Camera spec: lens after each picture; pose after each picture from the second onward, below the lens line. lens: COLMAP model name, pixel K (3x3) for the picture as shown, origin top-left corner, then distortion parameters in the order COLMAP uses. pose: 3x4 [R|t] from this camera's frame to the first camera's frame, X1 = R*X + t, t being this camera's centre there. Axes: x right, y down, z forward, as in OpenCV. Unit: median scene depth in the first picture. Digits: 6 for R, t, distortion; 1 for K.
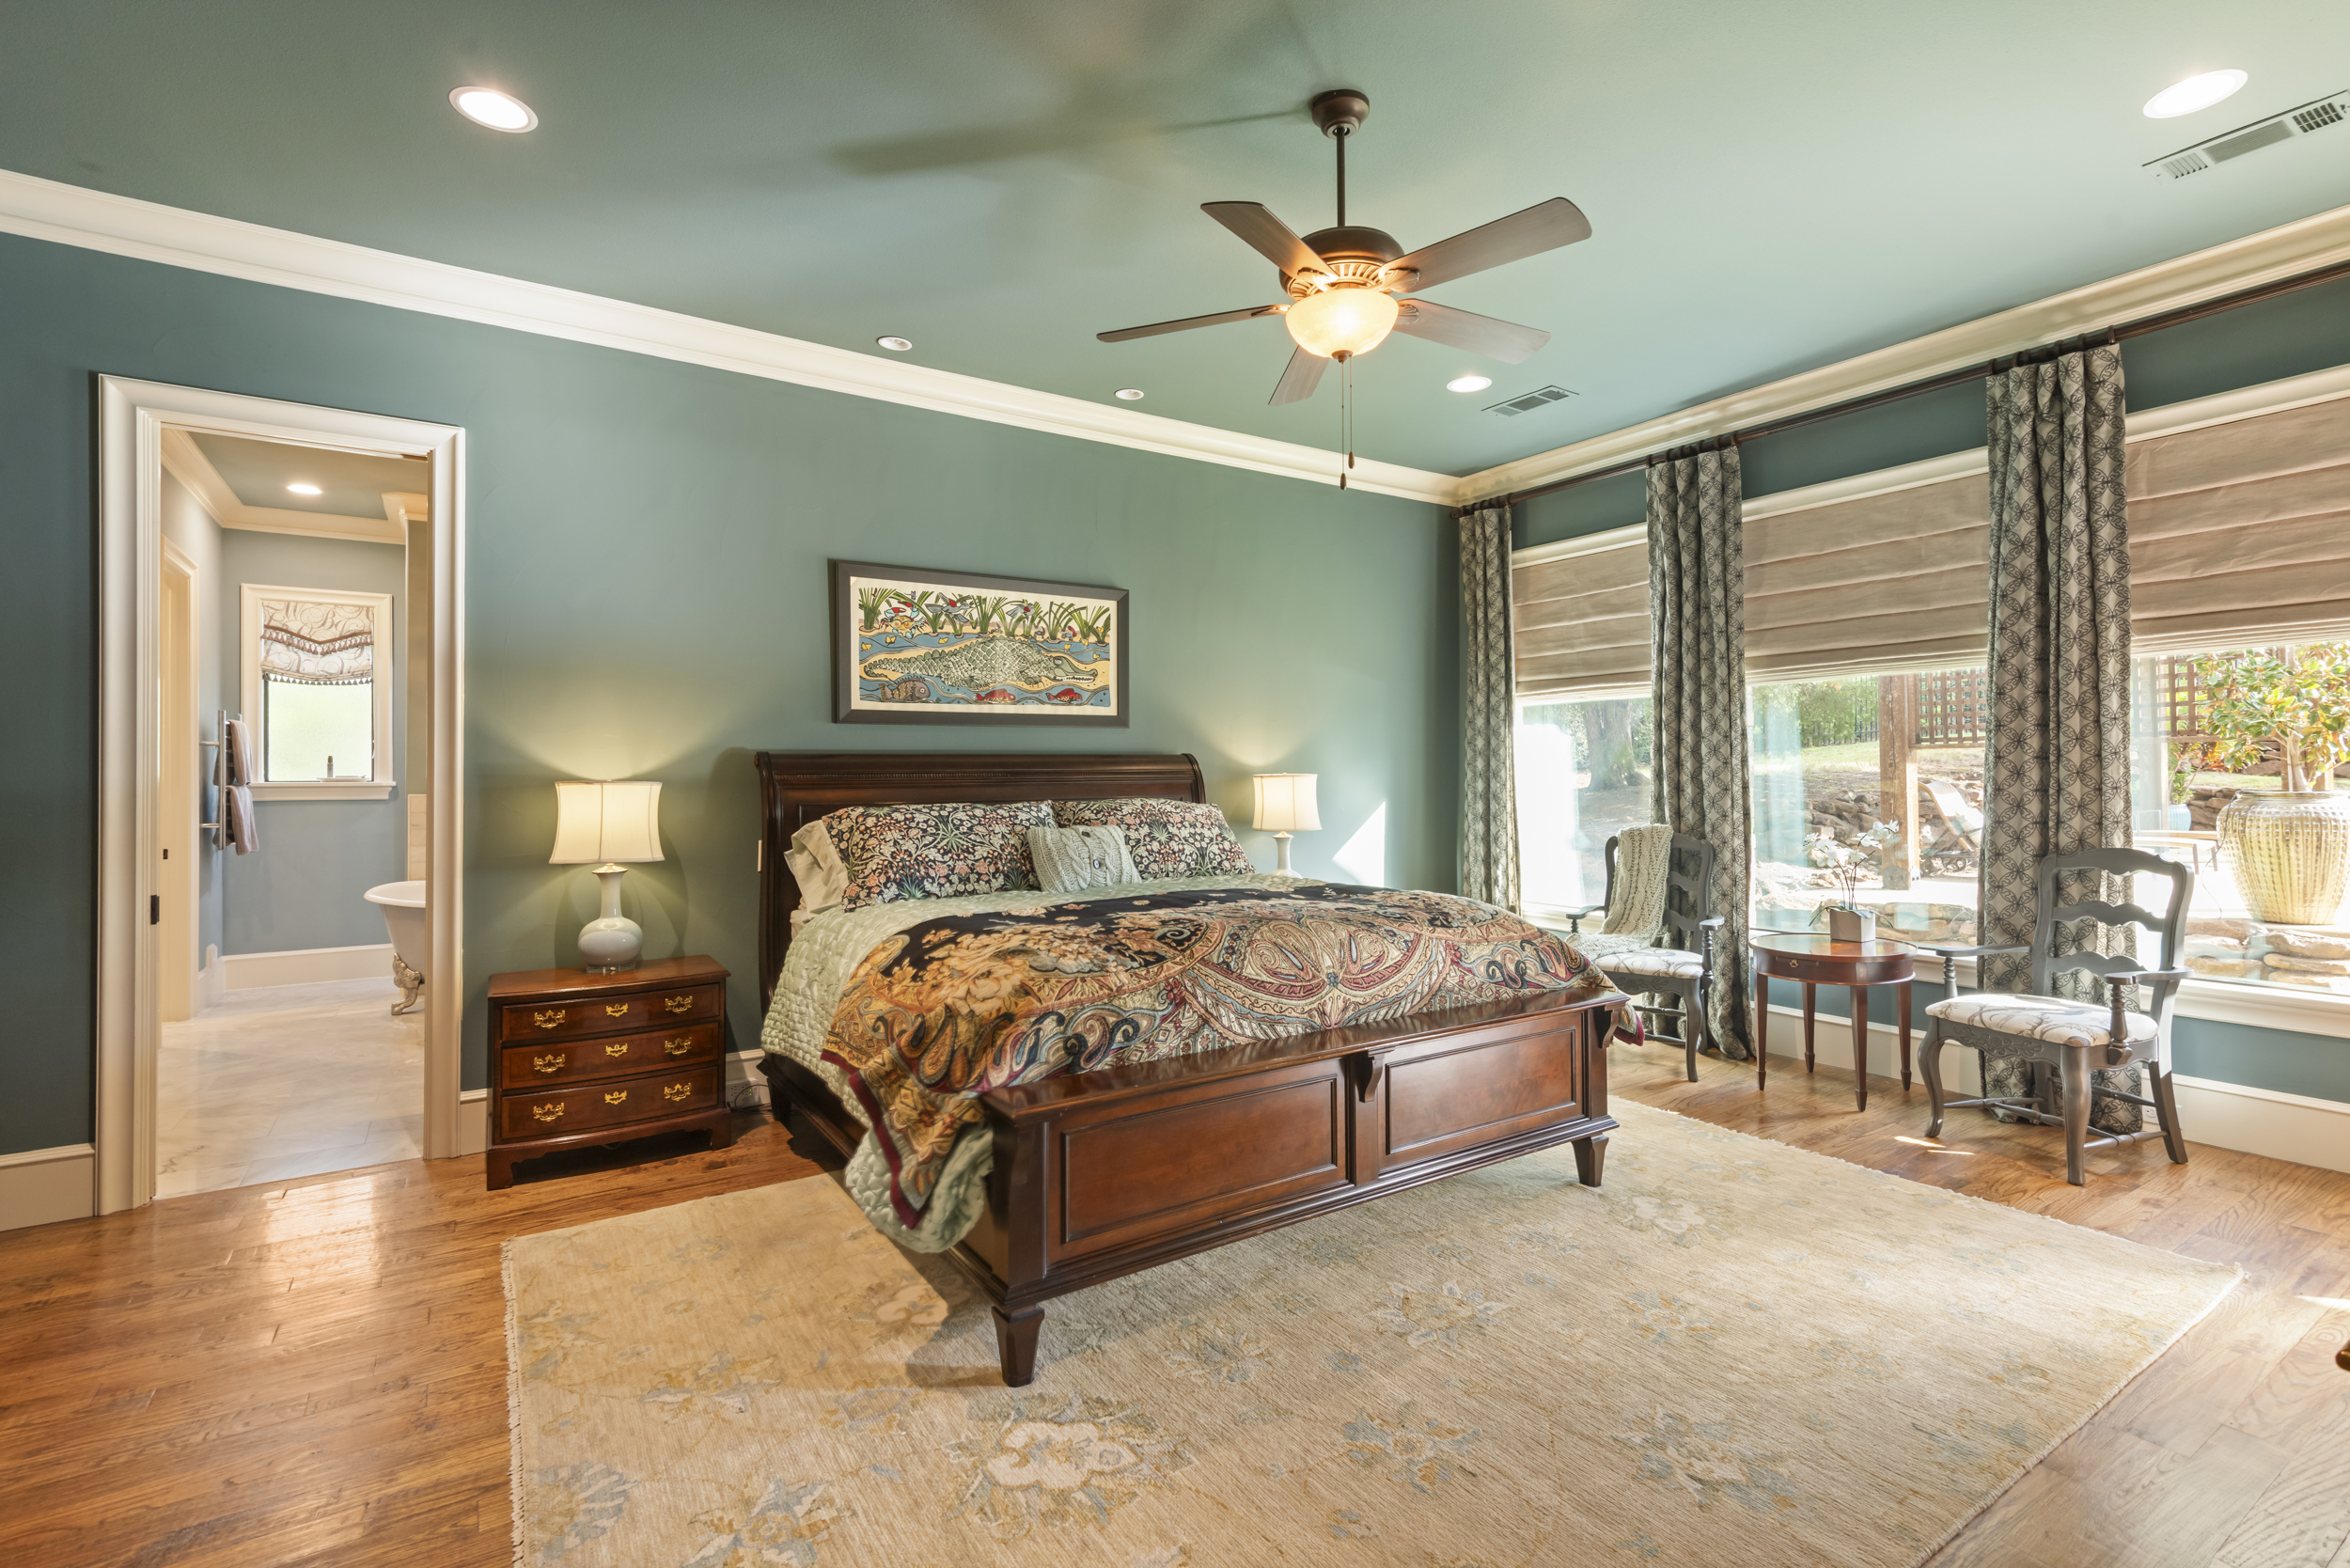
lens RADIAL K [[1097.9, 0, 1175.2], [0, 1097.9, 775.5], [0, 0, 1]] dist [0.017483, -0.001995]
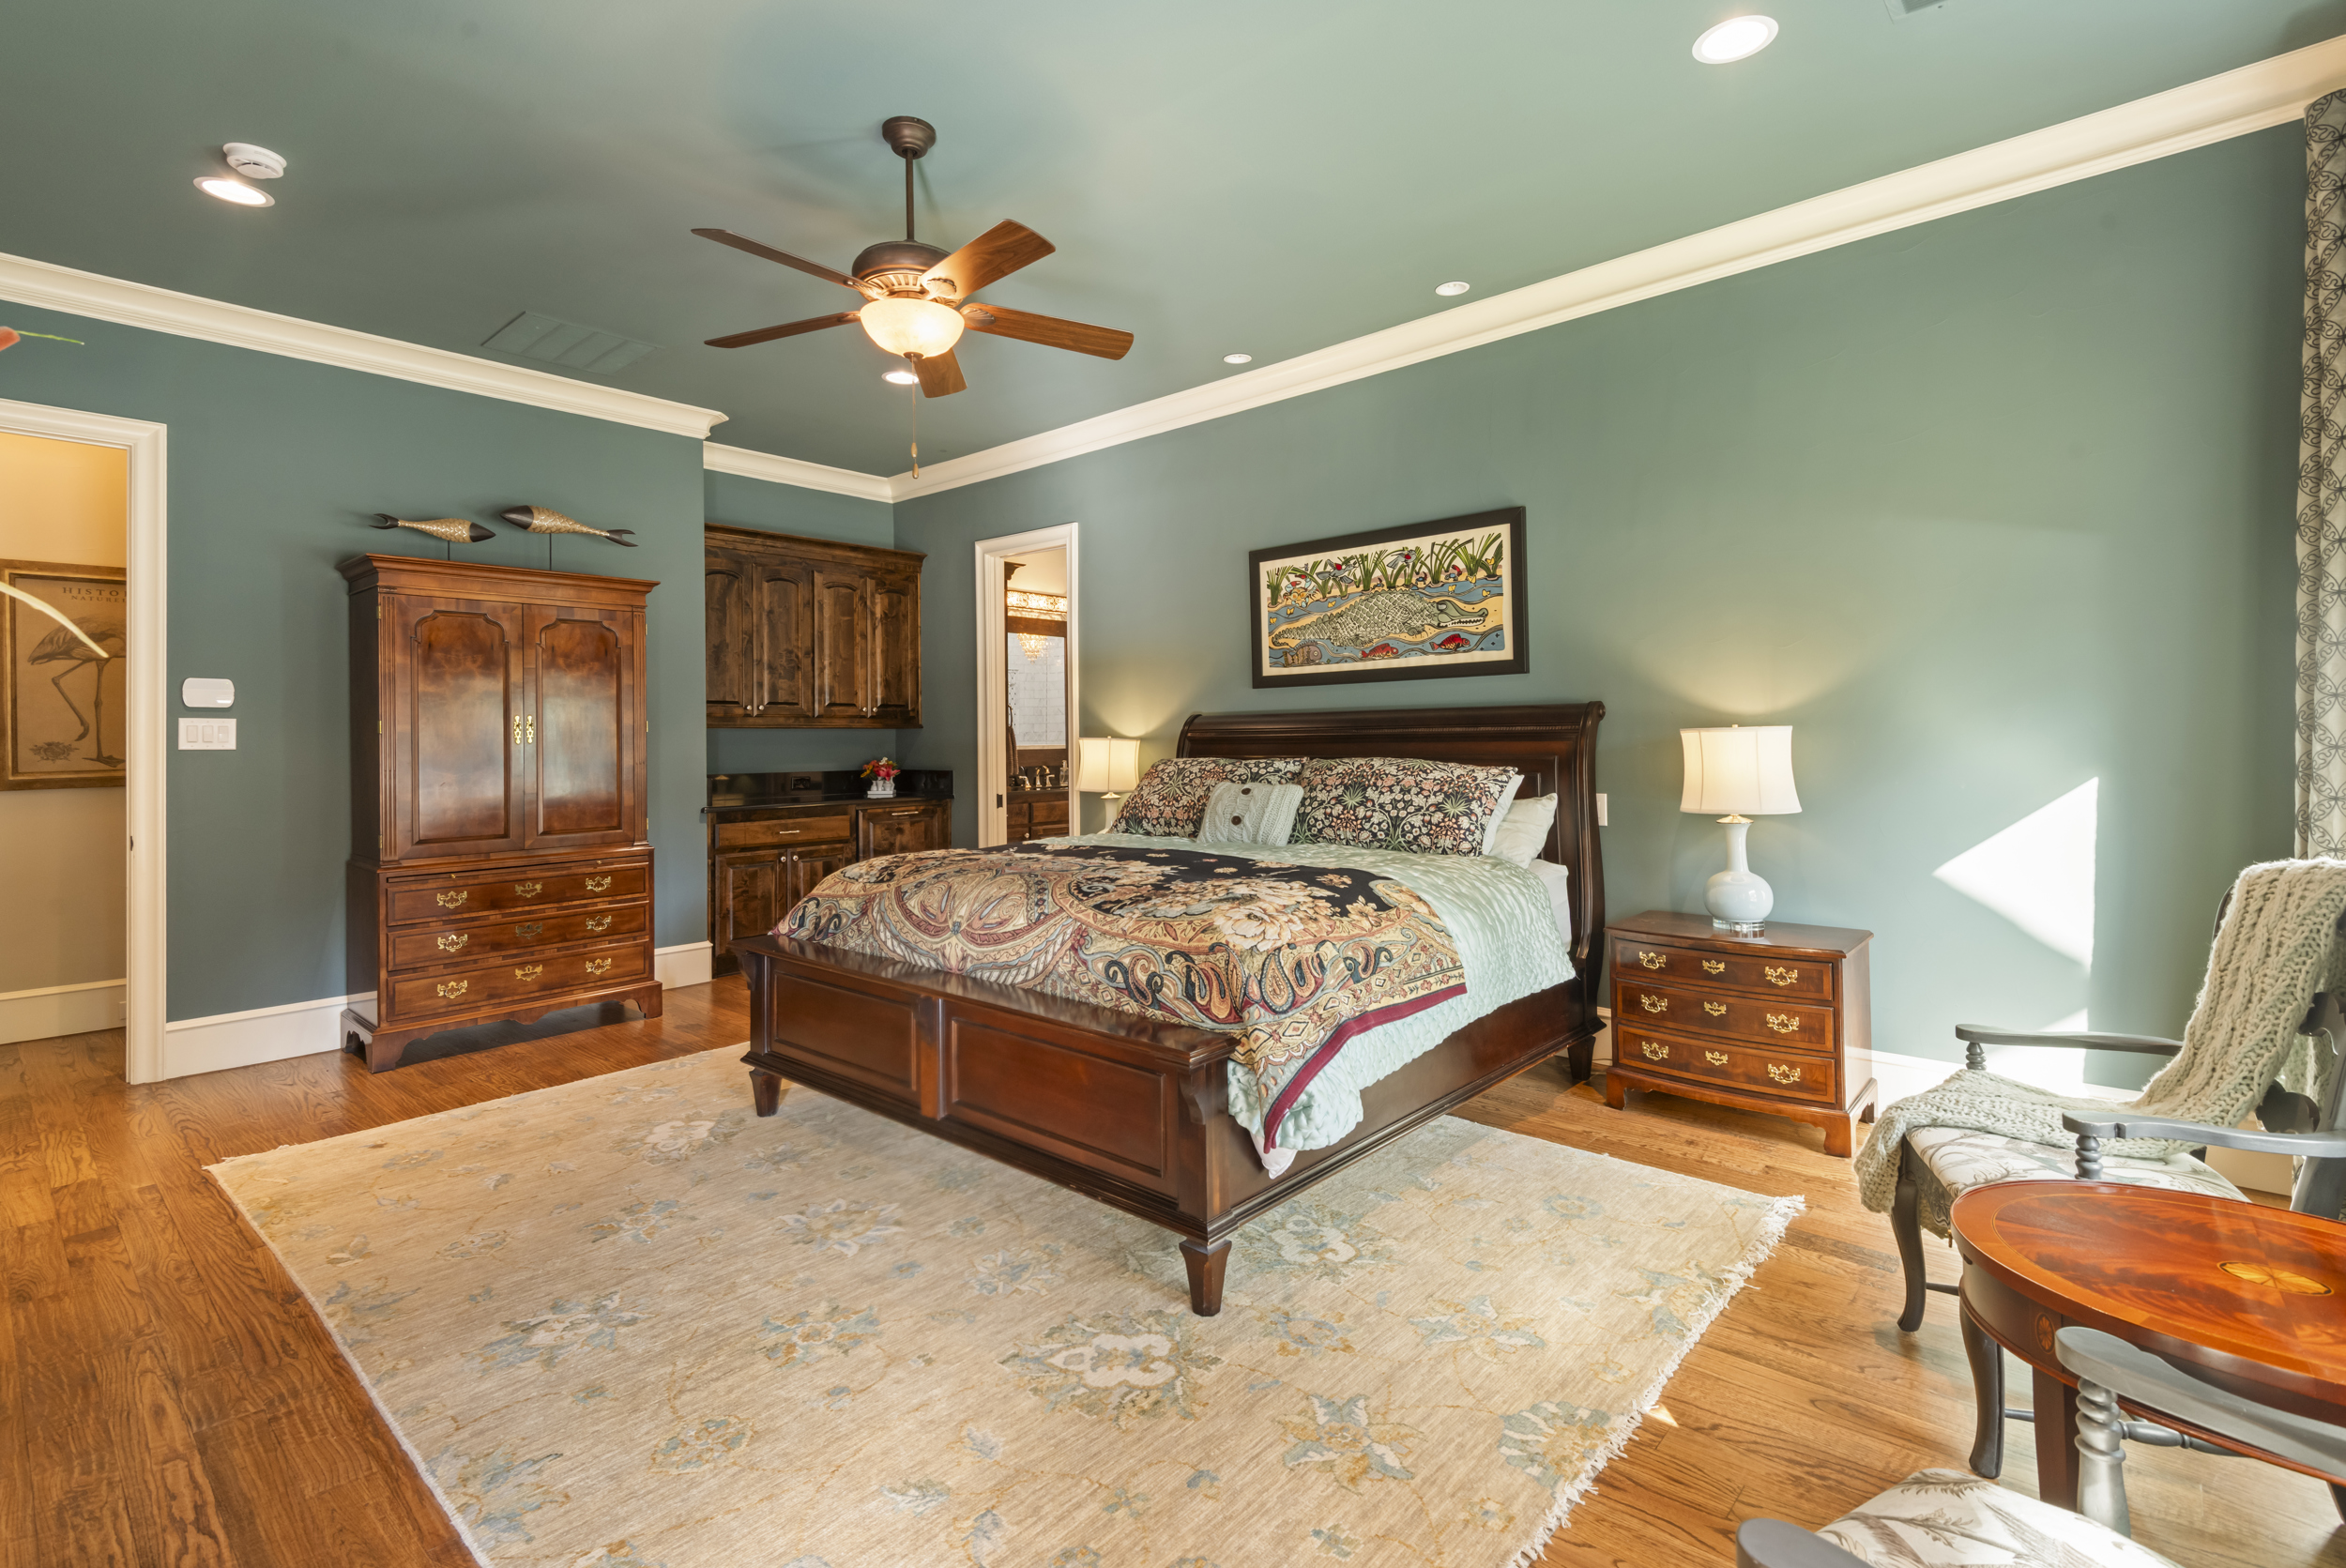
lens RADIAL K [[1096.0, 0, 1168.2], [0, 1096.0, 744.9], [0, 0, 1]] dist [0.017483, -0.001995]
pose [[0.241620, 0.009884, -0.970321, 0.794500], [0.011633, 0.999847, 0.013081, -0.003384], [0.970301, -0.014448, 0.241468, 0.608010]]
